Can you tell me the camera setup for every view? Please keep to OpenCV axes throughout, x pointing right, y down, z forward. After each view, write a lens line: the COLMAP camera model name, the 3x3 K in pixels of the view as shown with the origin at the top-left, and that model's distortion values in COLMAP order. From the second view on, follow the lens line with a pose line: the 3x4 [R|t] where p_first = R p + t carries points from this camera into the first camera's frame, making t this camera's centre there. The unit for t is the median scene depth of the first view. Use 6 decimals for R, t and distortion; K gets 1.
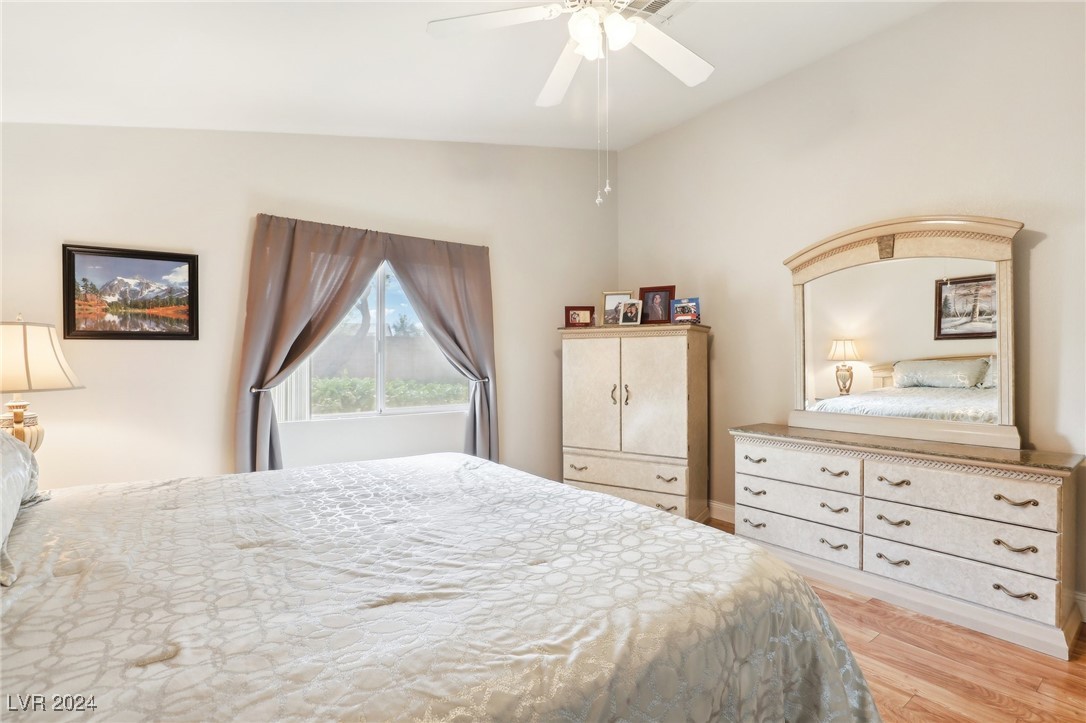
lens RADIAL K [[509.2, 0, 542.6], [0, 509.2, 360.9], [0, 0, 1]] dist [-0.027057, 0.001479]
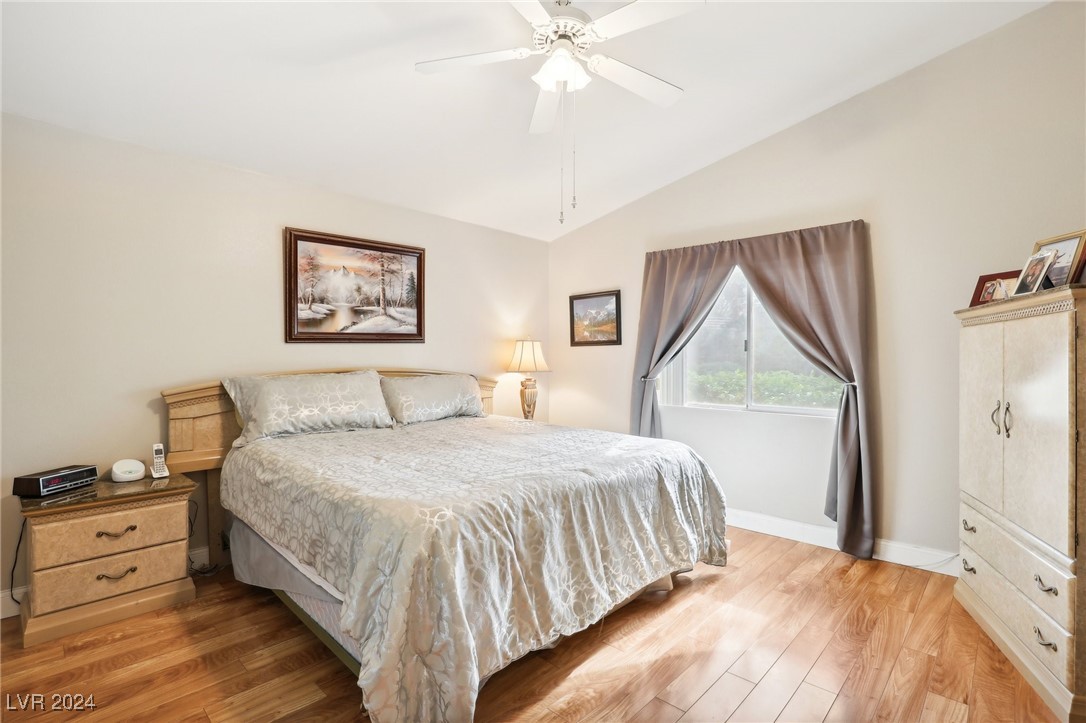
lens RADIAL K [[509.2, 0, 542.4], [0, 509.2, 358.0], [0, 0, 1]] dist [-0.027057, 0.001479]
pose [[0.185215, 0.002114, -0.982696, 0.802832], [-0.002951, 0.999994, 0.001595, -0.002989], [0.982694, 0.002604, 0.185220, 0.479577]]
